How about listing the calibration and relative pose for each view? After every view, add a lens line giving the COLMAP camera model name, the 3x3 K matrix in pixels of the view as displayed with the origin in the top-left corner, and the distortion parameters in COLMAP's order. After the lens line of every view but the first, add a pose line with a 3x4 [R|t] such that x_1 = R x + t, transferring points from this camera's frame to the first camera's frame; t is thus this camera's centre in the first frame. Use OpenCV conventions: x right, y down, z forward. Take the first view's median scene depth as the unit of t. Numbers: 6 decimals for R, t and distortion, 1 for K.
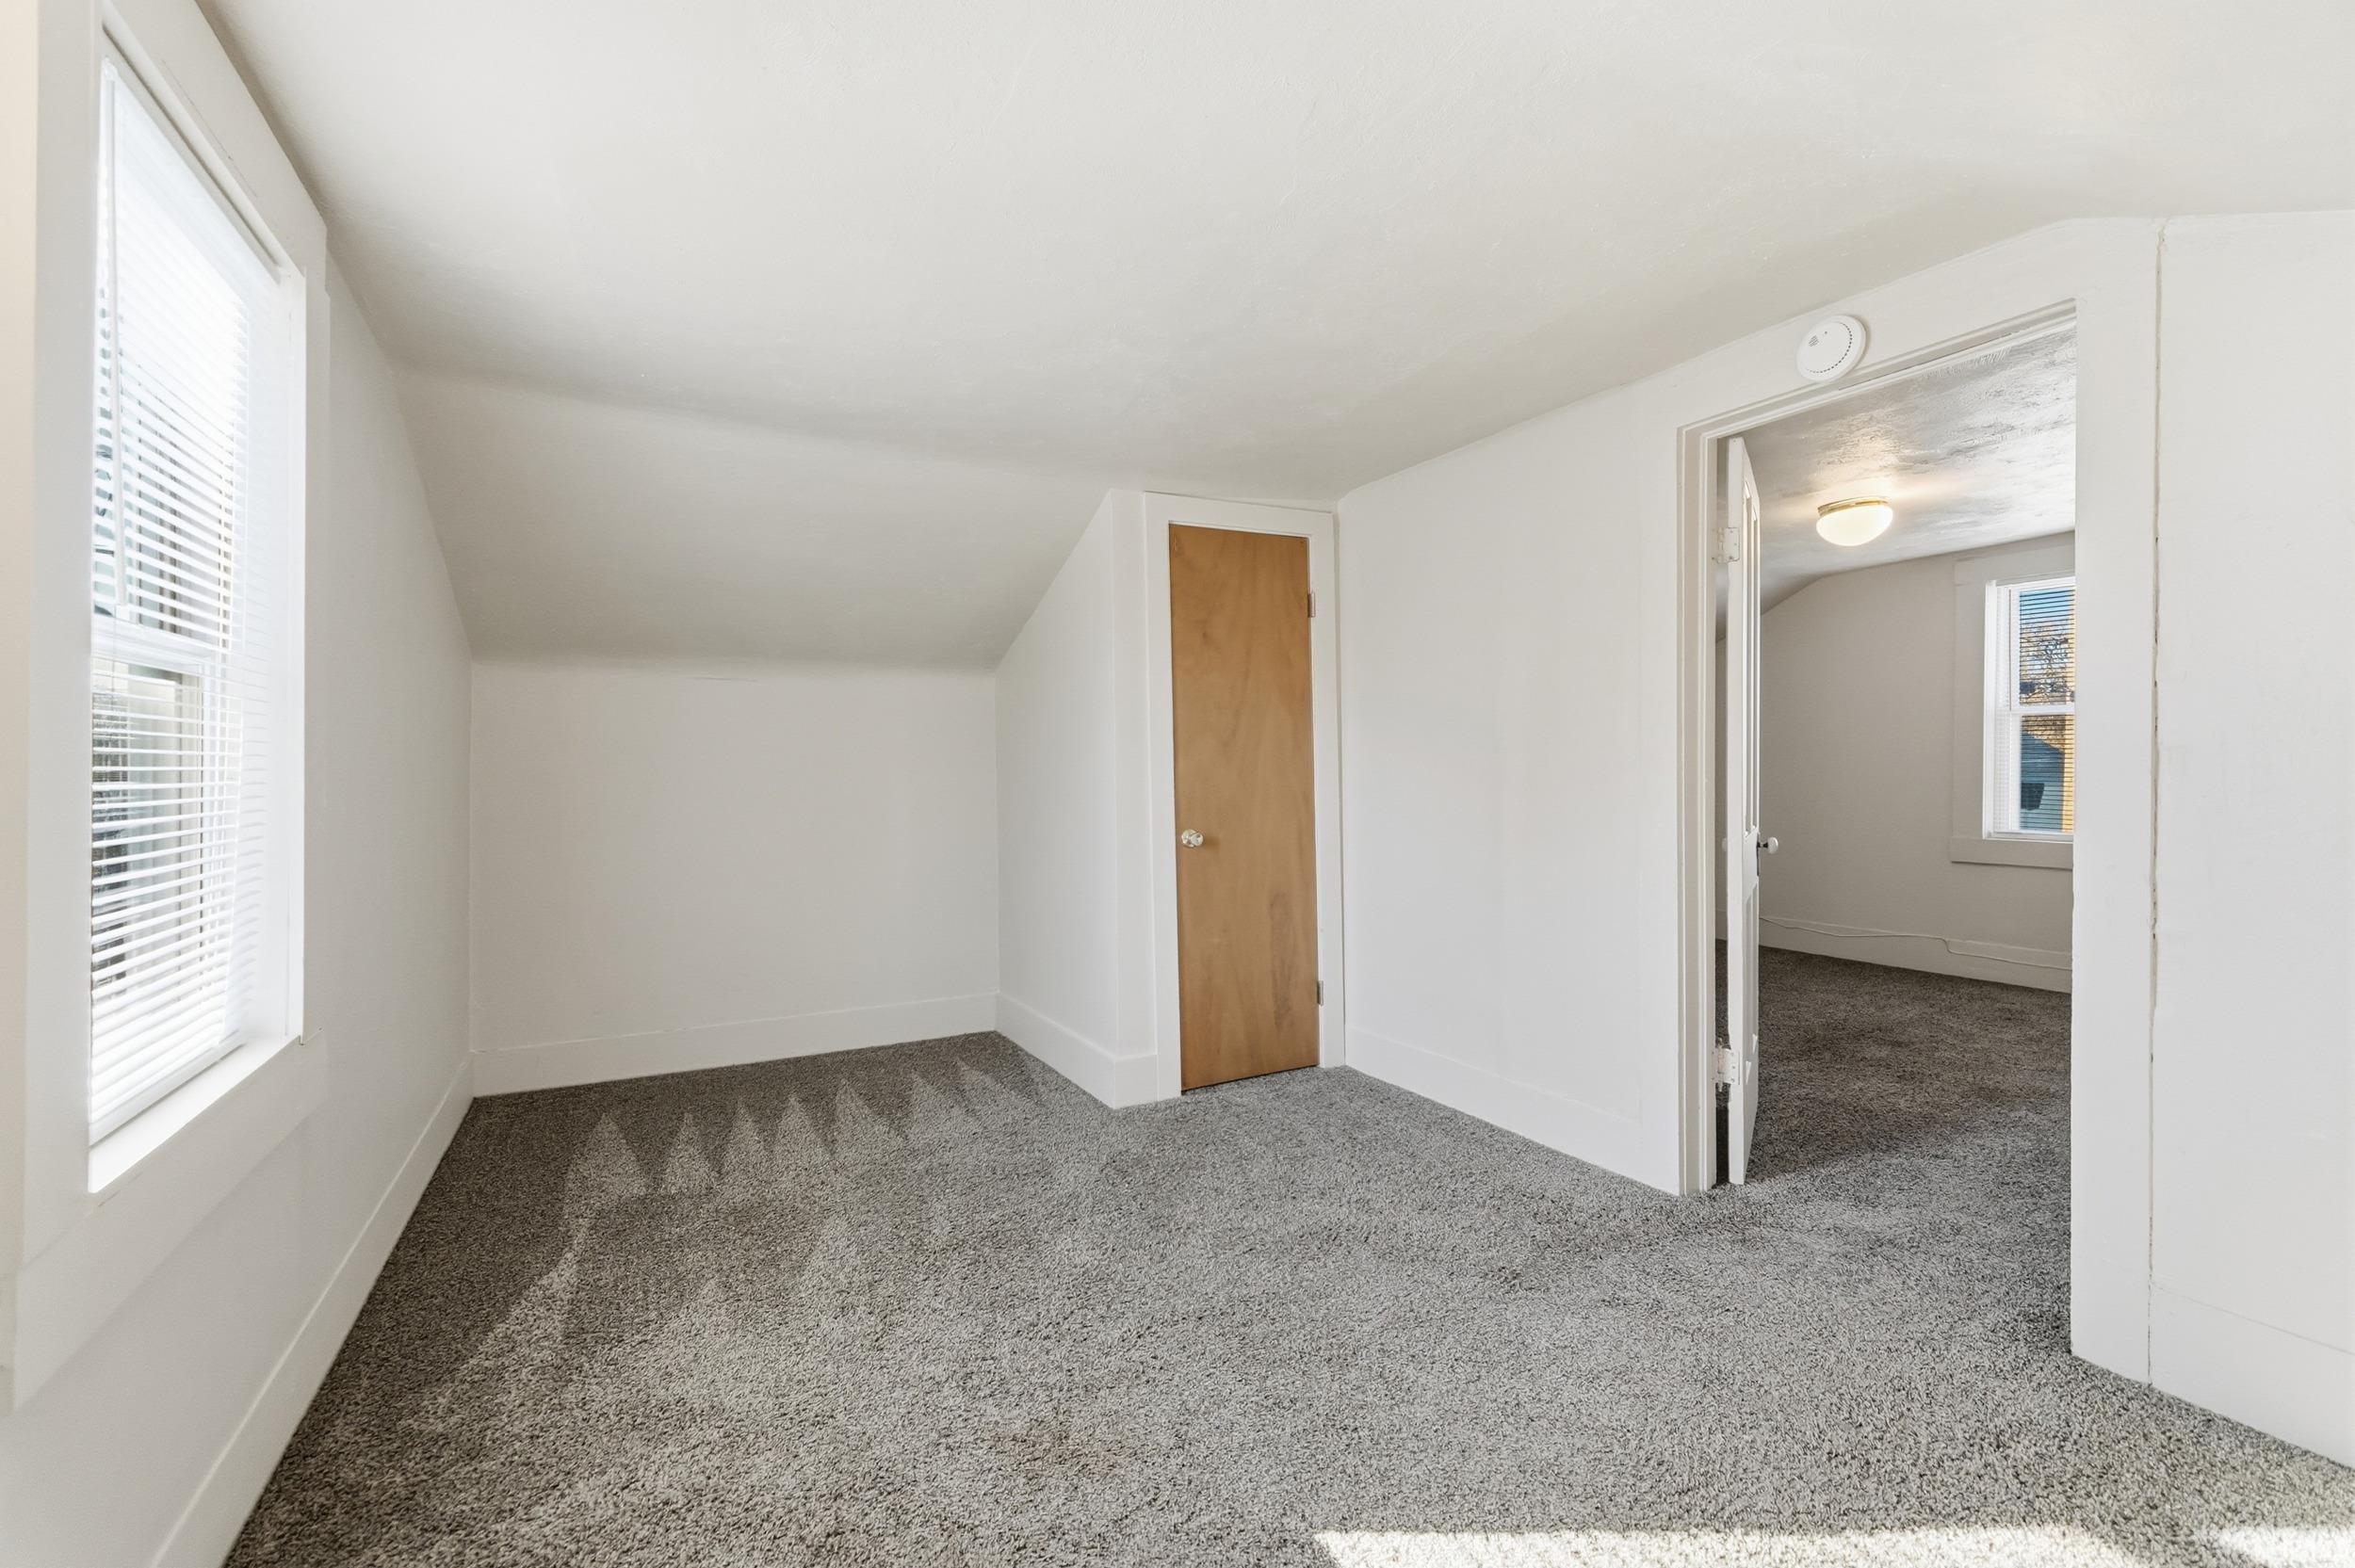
lens RADIAL K [[997.8, 0, 1170.1], [0, 997.8, 777.0], [0, 0, 1]] dist [0.000201, -0.000200]
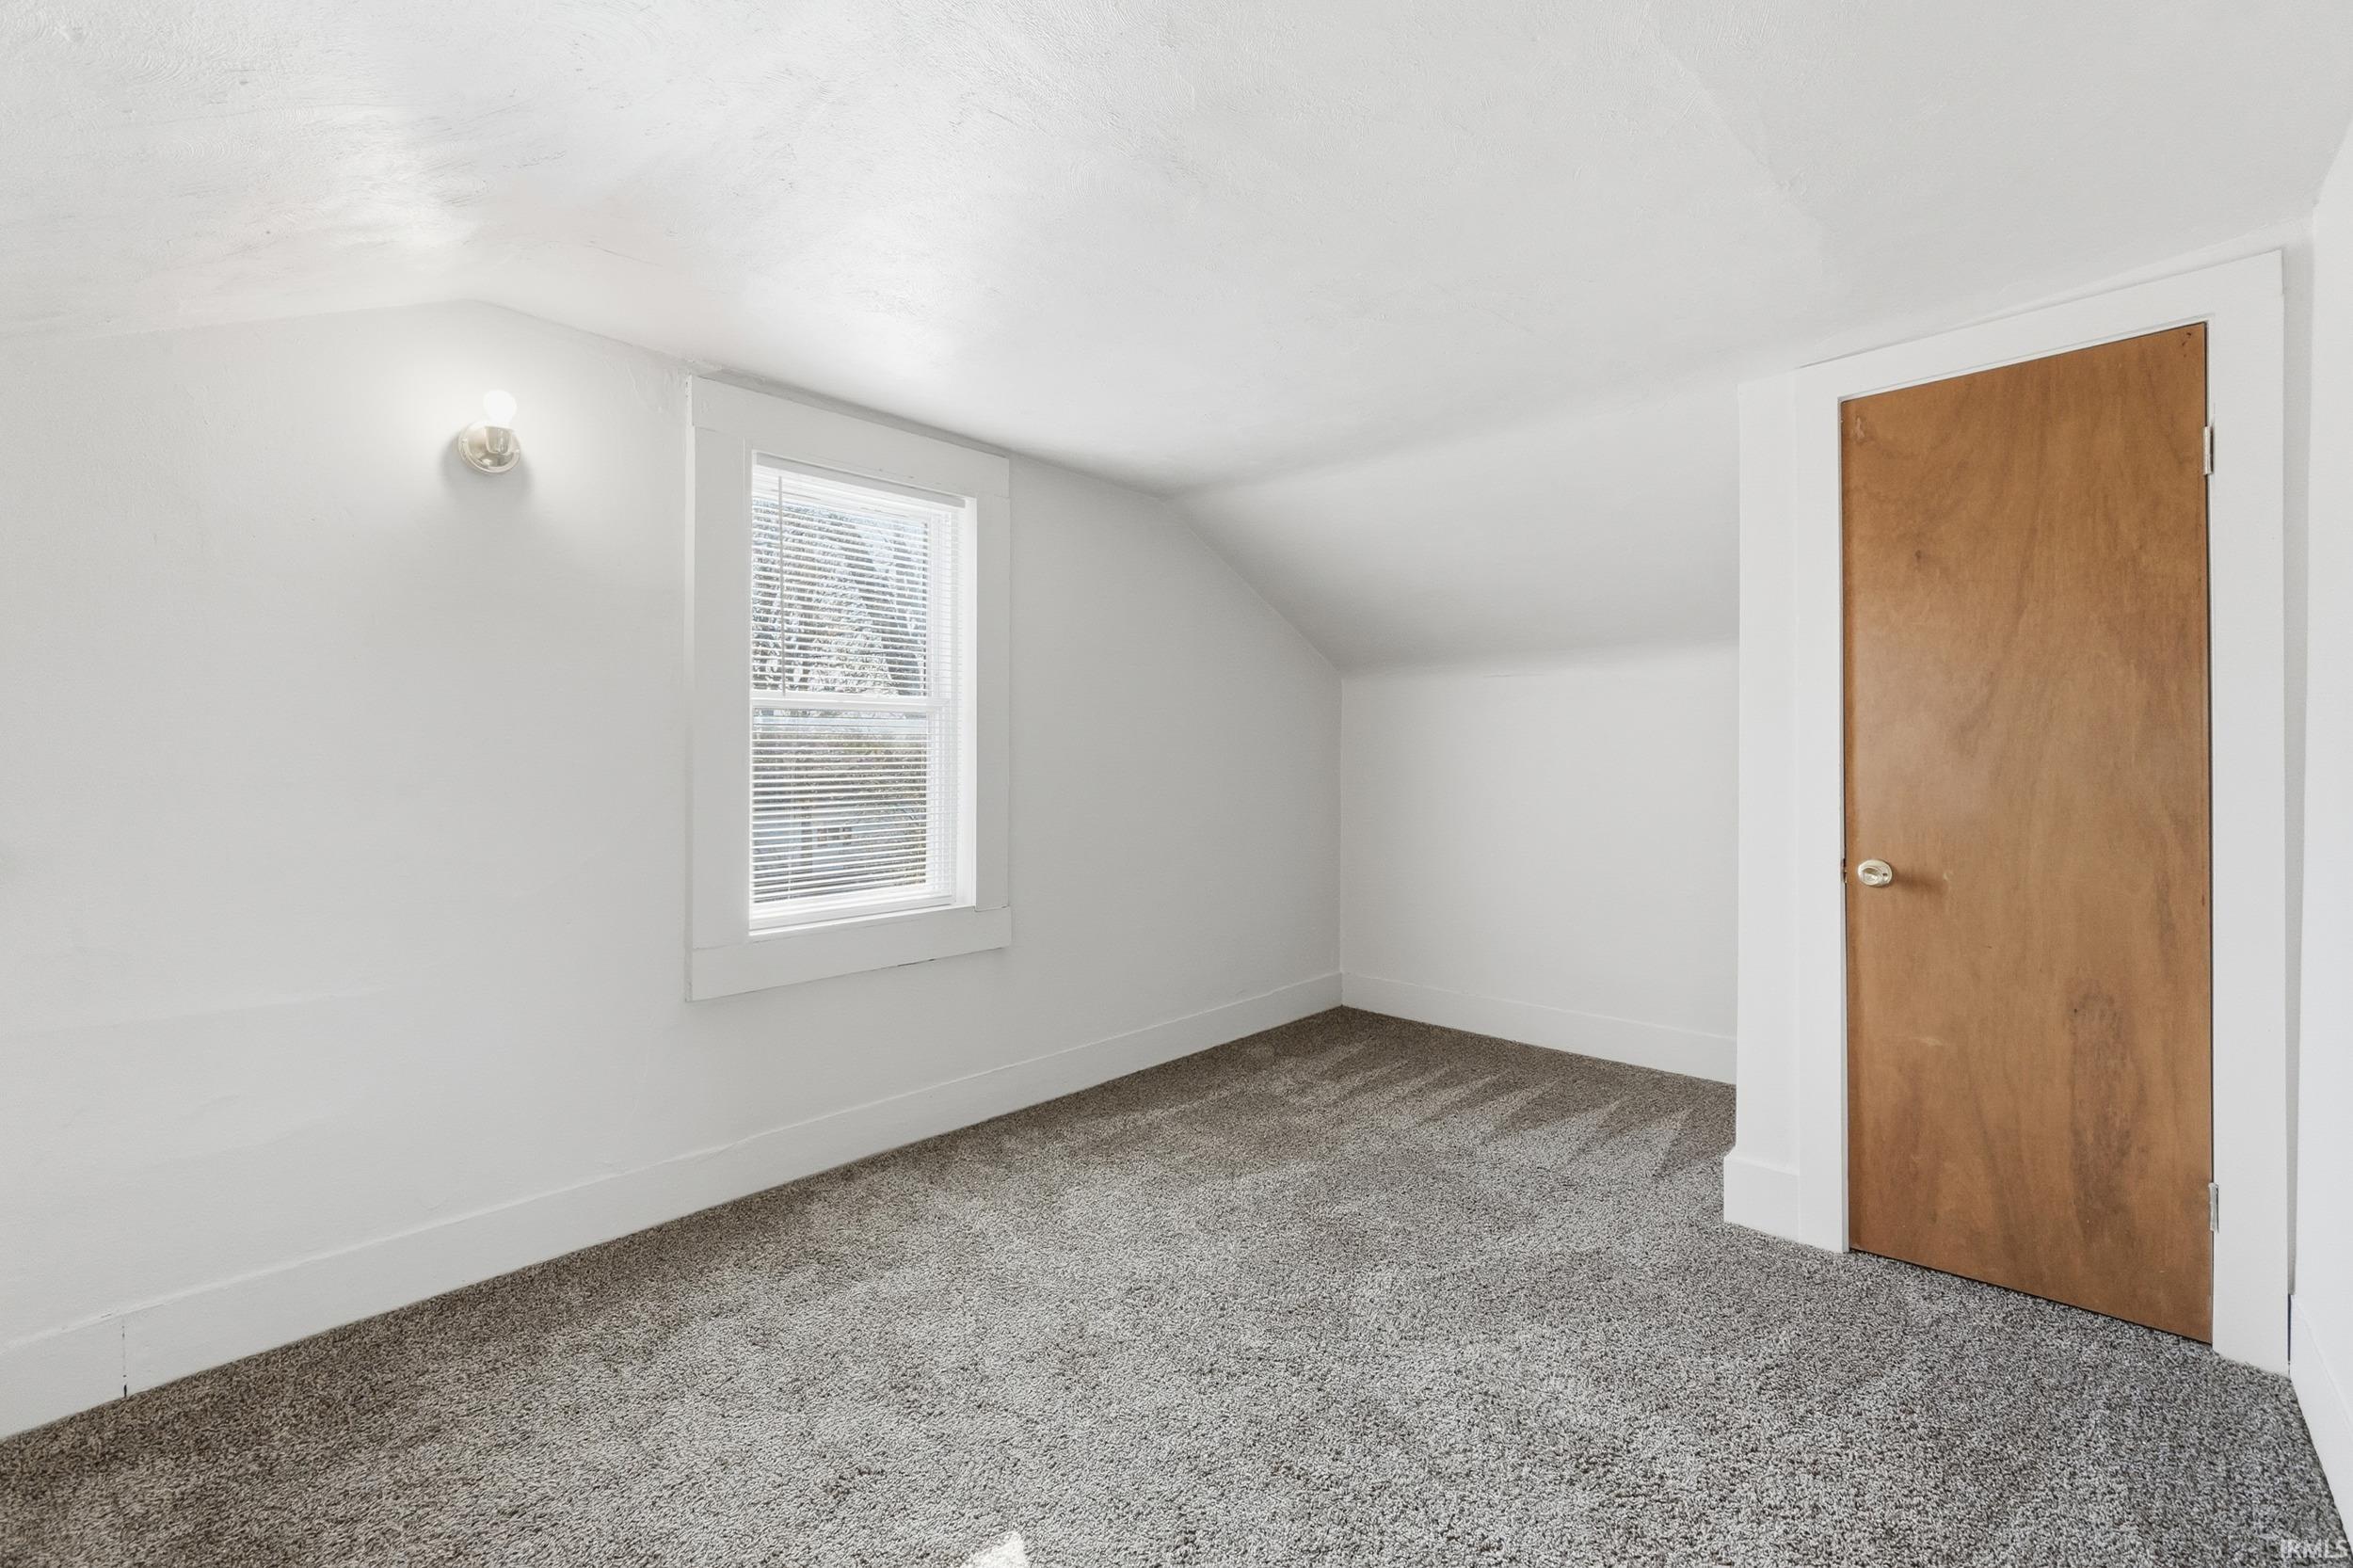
lens RADIAL K [[997.1, 0, 1169.2], [0, 997.1, 777.0], [0, 0, 1]] dist [0.000201, -0.000200]
pose [[0.335349, 0.025317, -0.941754, 0.482651], [-0.009761, 0.999679, 0.023398, -0.012638], [0.942043, 0.001346, 0.335489, 0.344684]]
